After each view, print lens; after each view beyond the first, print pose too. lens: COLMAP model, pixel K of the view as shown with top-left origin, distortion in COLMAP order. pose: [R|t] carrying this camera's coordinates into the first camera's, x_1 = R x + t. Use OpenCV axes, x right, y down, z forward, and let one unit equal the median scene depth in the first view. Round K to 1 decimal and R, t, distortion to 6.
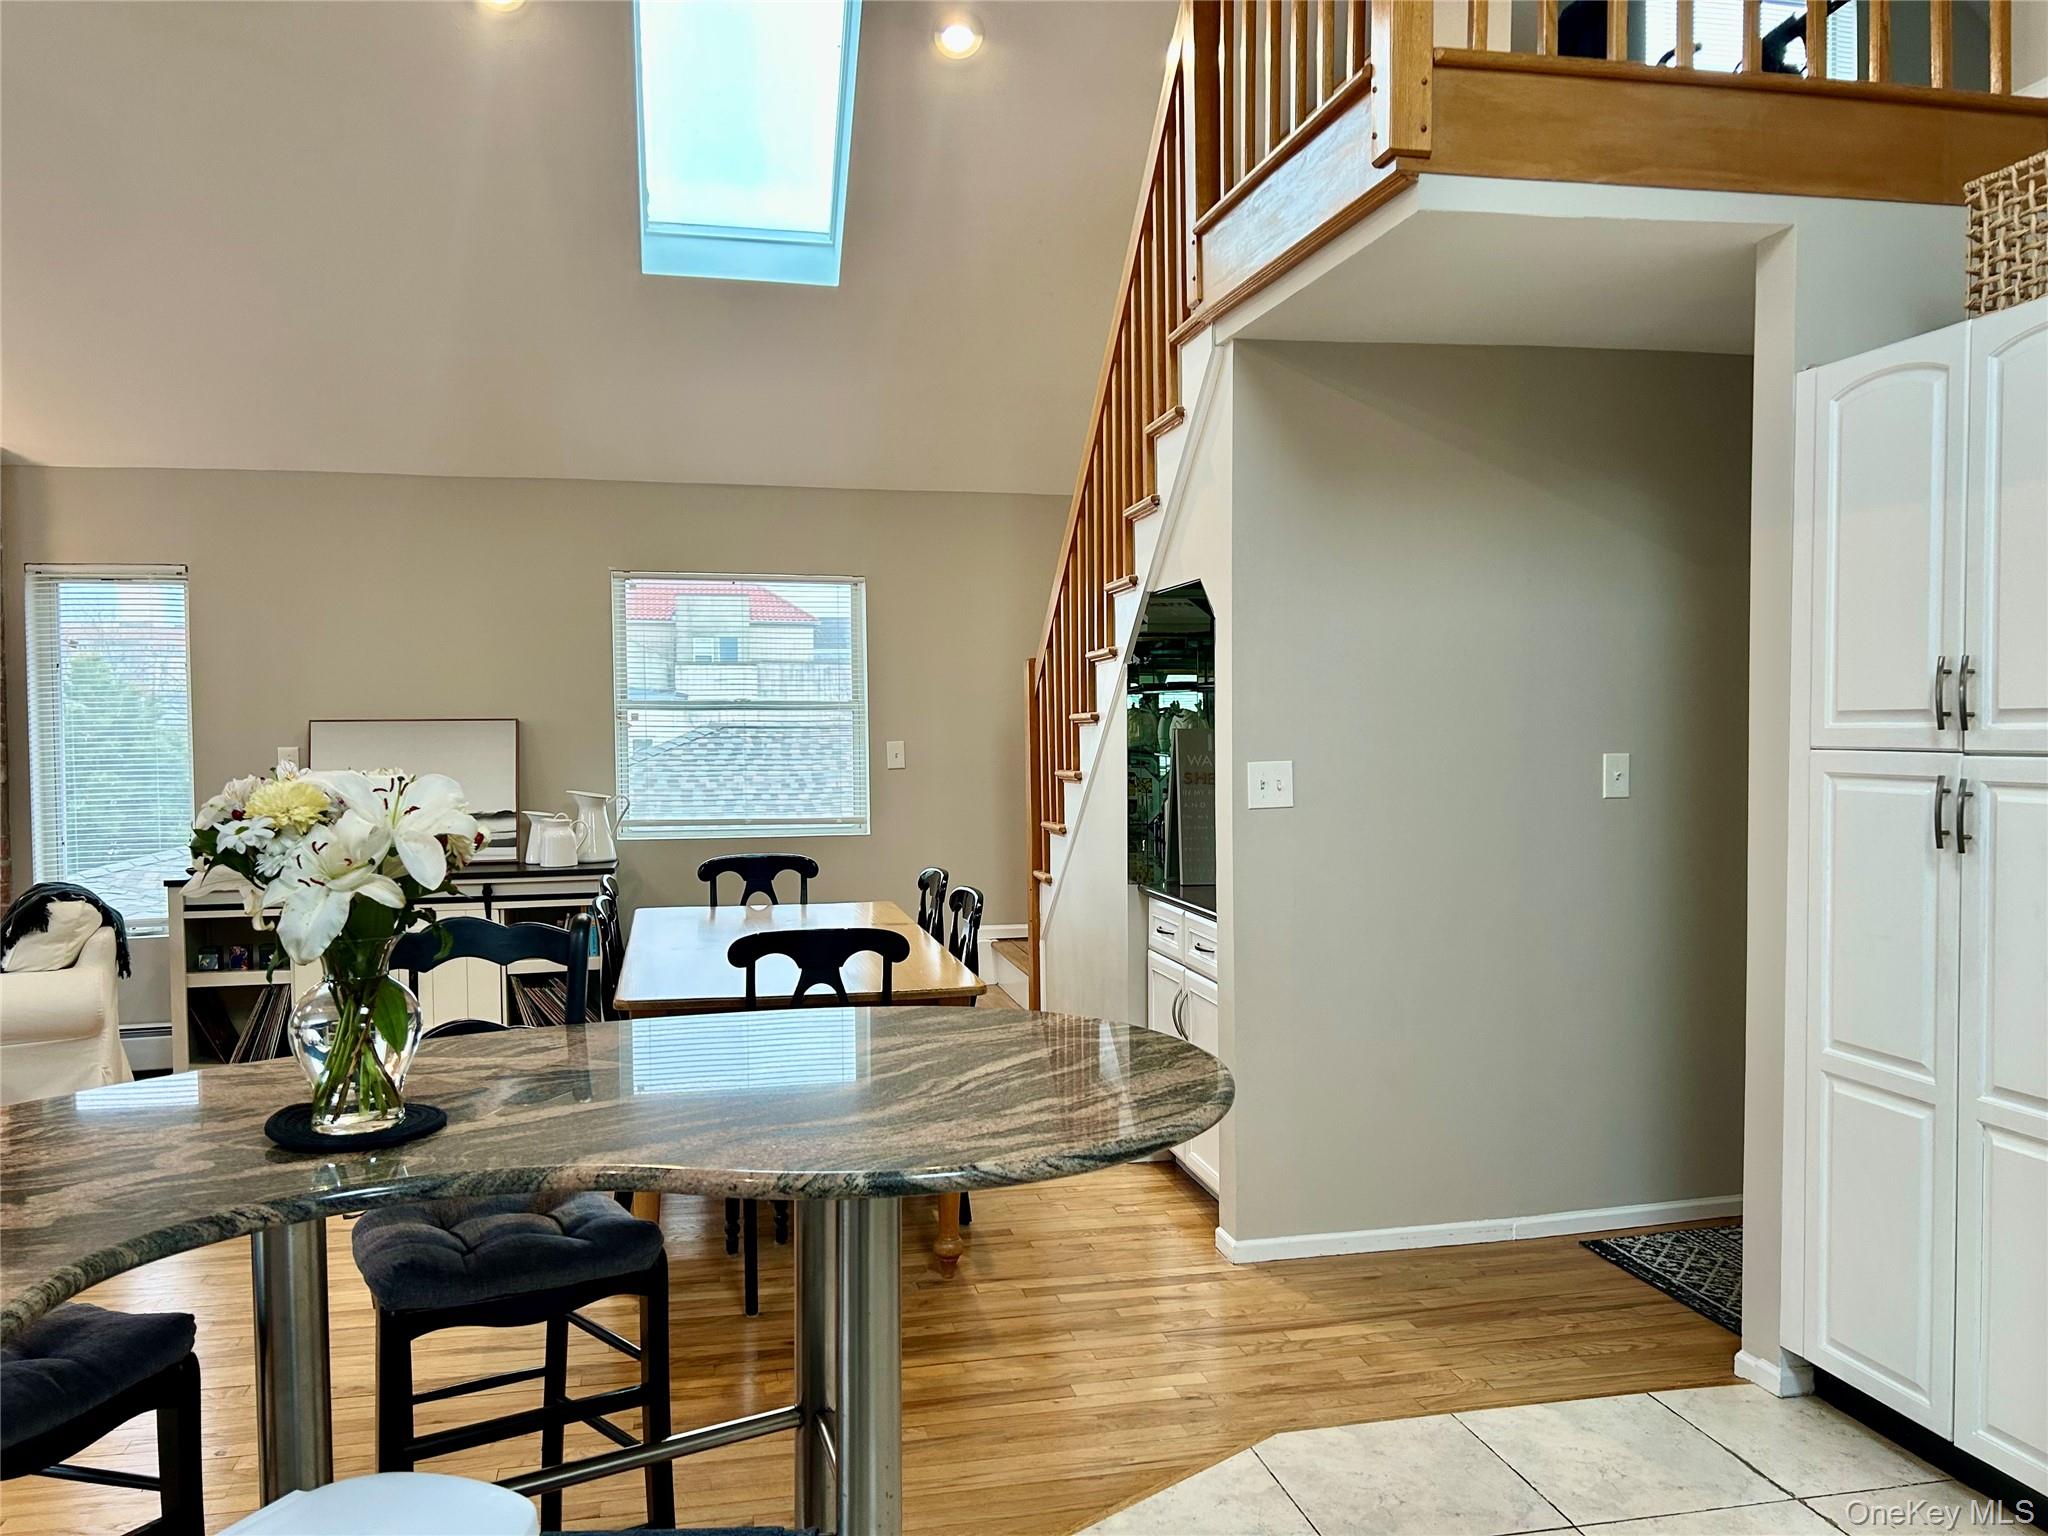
lens RADIAL K [[1534.0, 0, 1027.1], [0, 1534.0, 764.0], [0, 0, 1]] dist [0.075813, -0.089219]
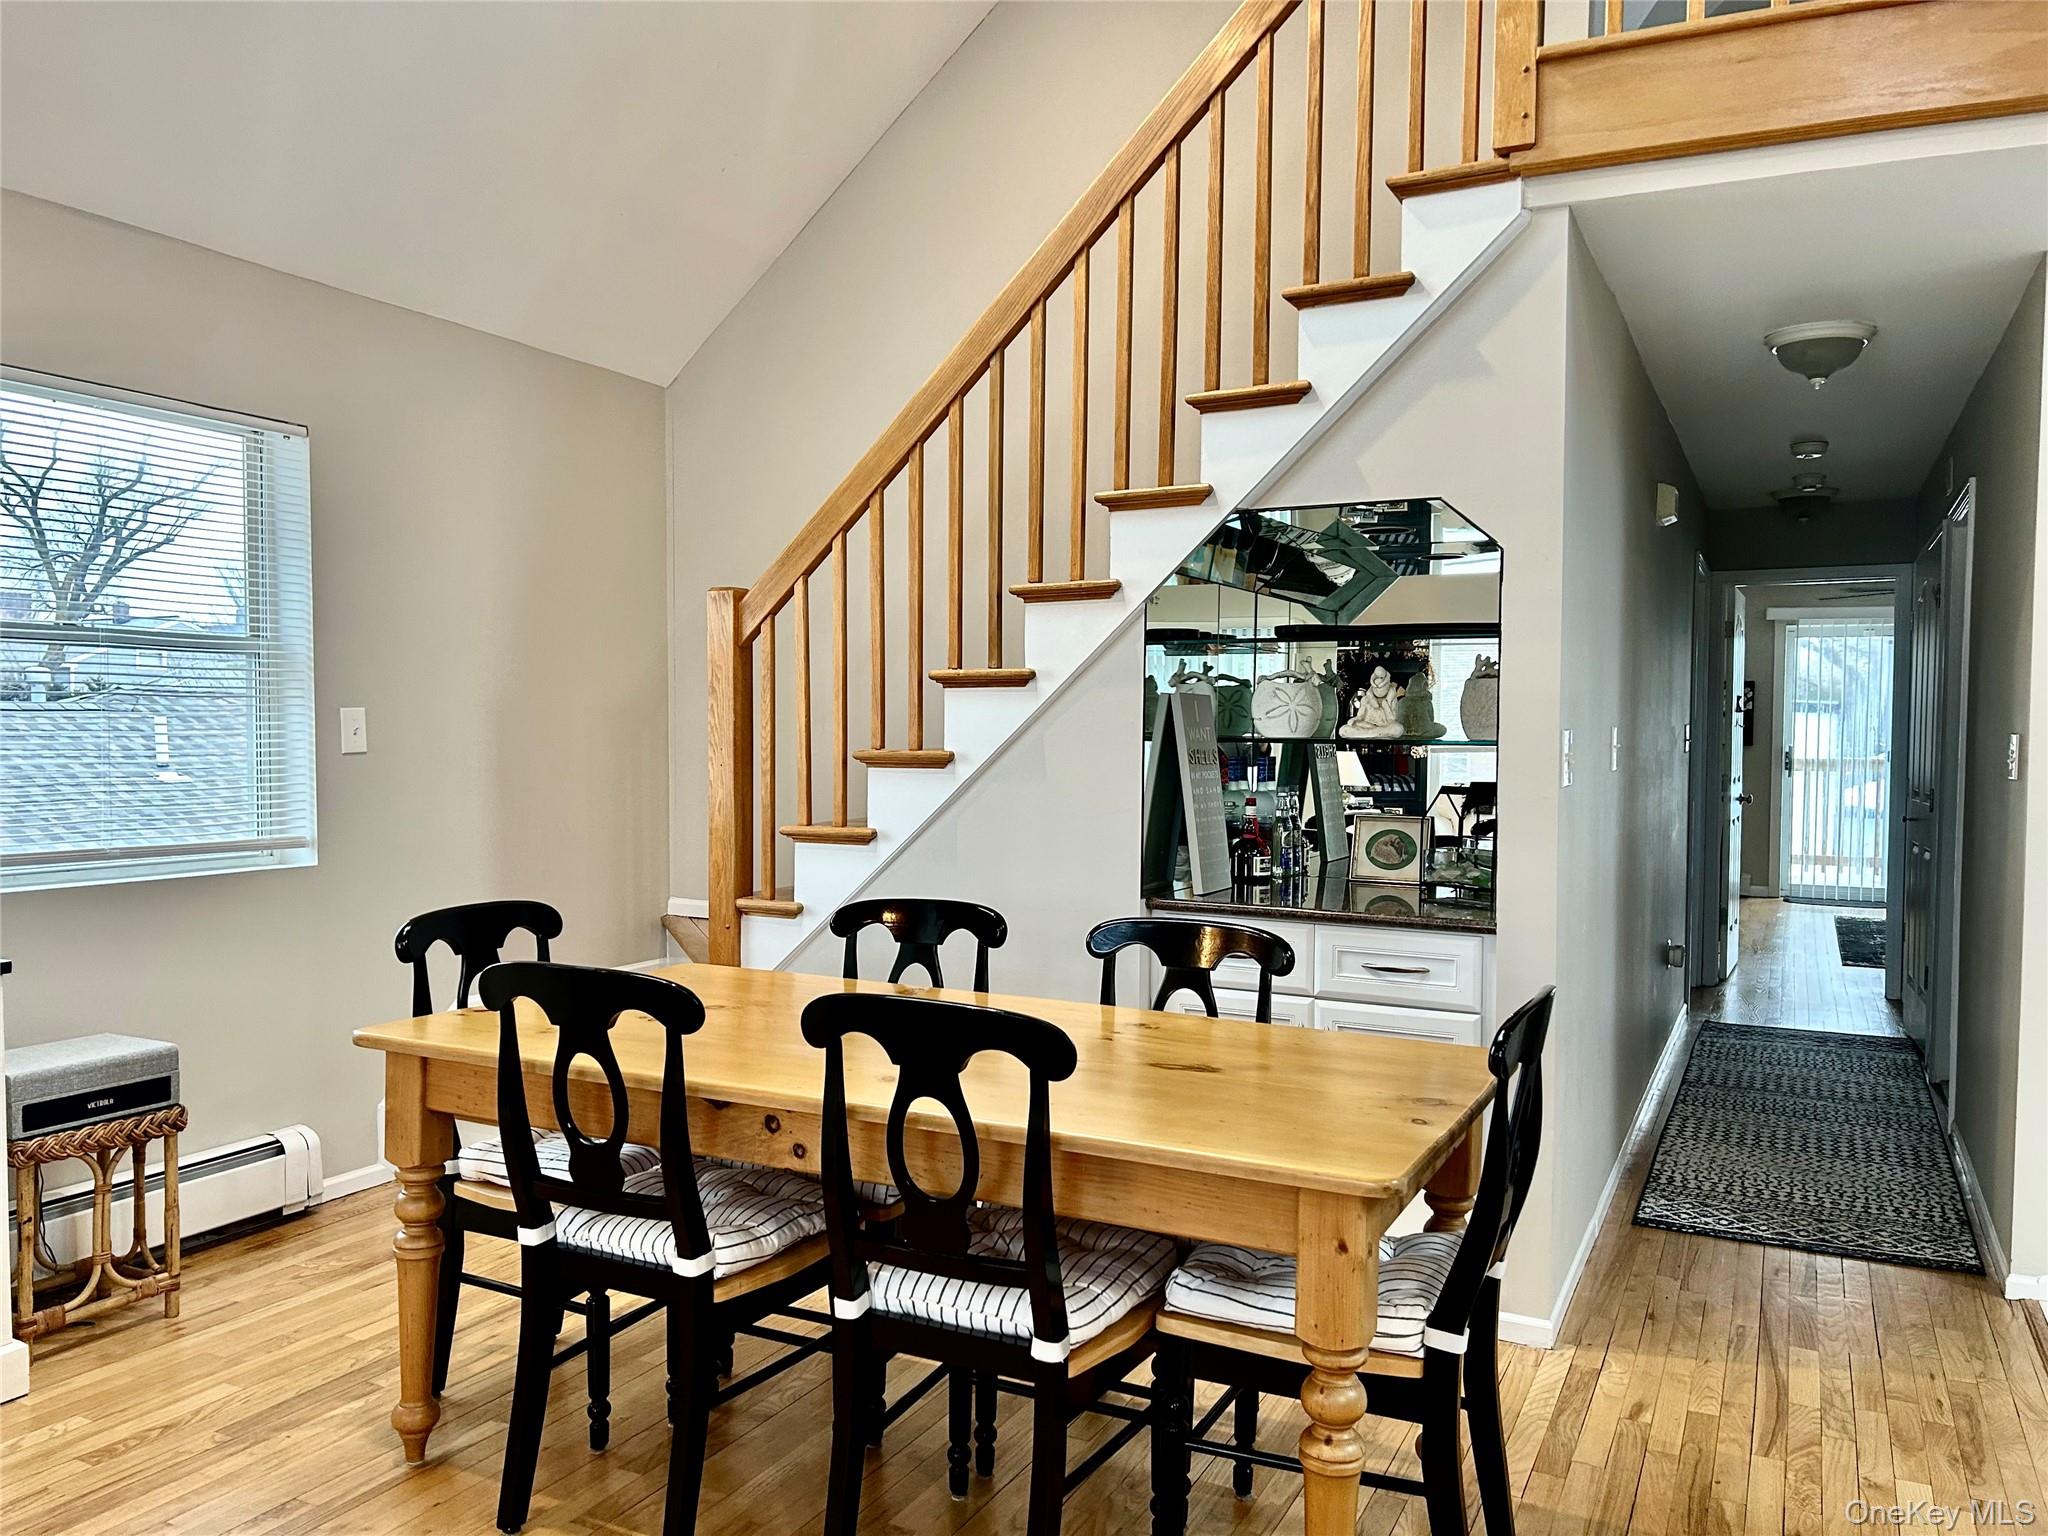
lens RADIAL K [[1534.0, 0, 1023.4], [0, 1534.0, 765.8], [0, 0, 1]] dist [0.075813, -0.089219]
pose [[0.636694, -0.013650, 0.770996, -0.696791], [-0.002389, 0.999804, 0.019674, -0.008589], [-0.771113, -0.014369, 0.636536, 0.691628]]
